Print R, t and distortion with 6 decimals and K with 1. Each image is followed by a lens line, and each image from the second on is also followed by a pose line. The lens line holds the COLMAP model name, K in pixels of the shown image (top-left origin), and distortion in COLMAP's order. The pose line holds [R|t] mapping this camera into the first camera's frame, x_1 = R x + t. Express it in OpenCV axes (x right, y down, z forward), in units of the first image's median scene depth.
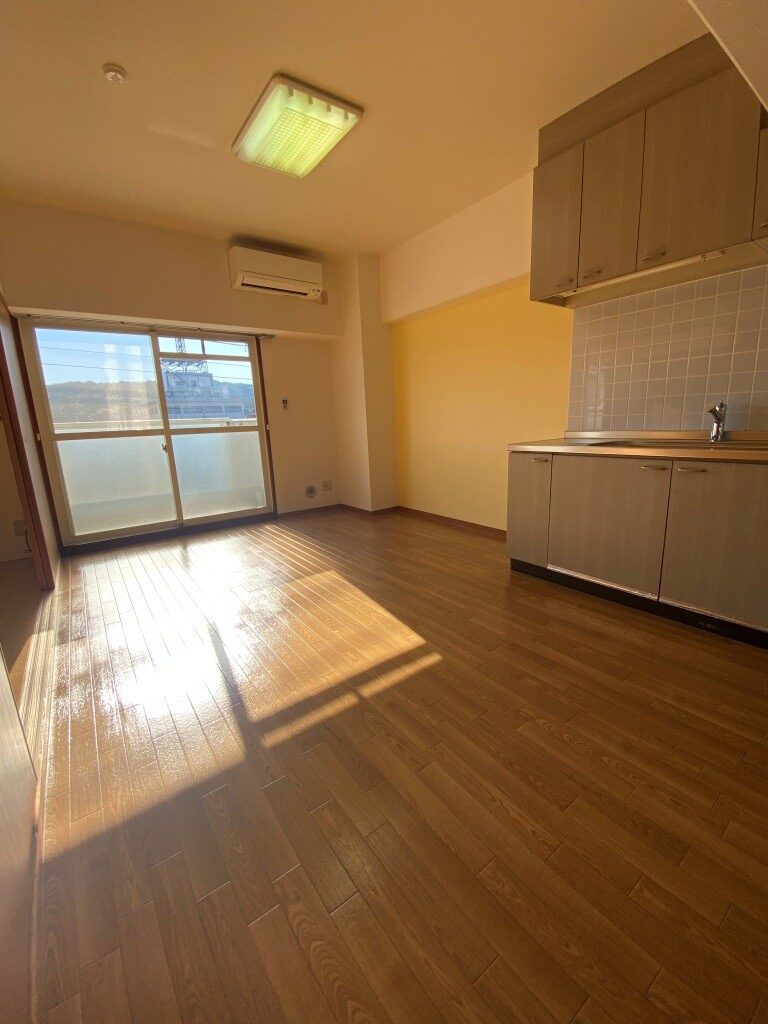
lens RADIAL K [[419.1, 0, 383.8], [0, 419.1, 514.7], [0, 0, 1]] dist [-0.019914, -0.000711]
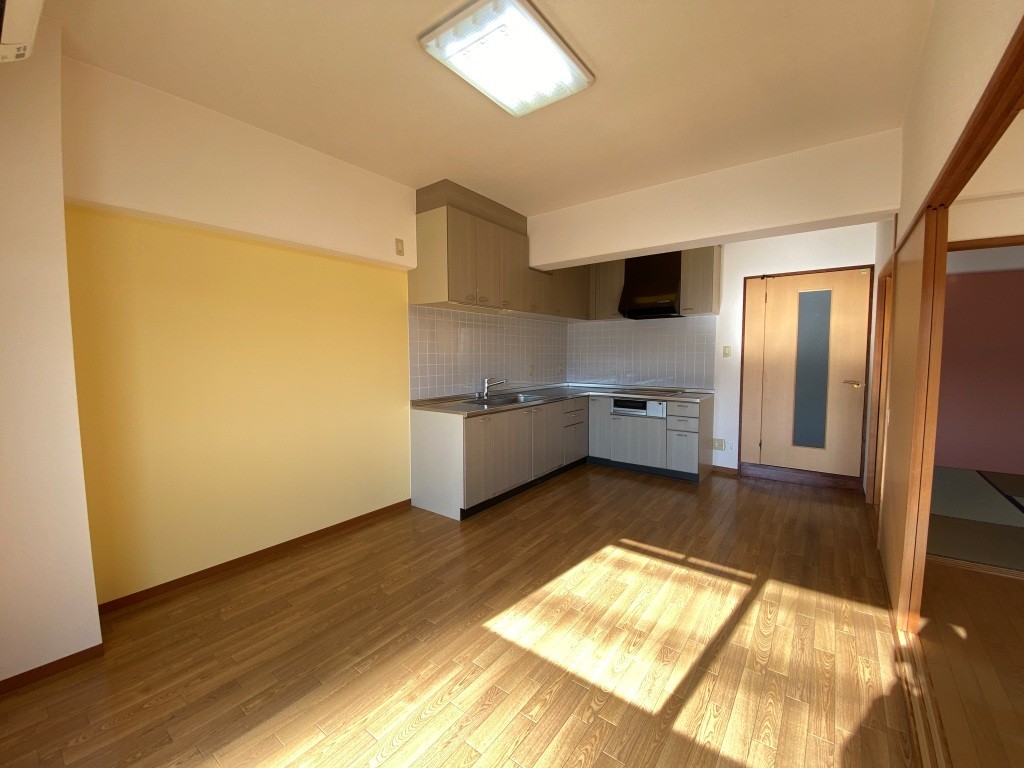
lens RADIAL K [[421.4, 0, 502.1], [0, 421.4, 378.3], [0, 0, 1]] dist [-0.007034, -0.001734]
pose [[-0.283279, -0.025652, 0.958694, -1.153603], [0.227786, 0.969237, 0.093242, -0.462428], [-0.931593, 0.244790, -0.268721, 1.571177]]
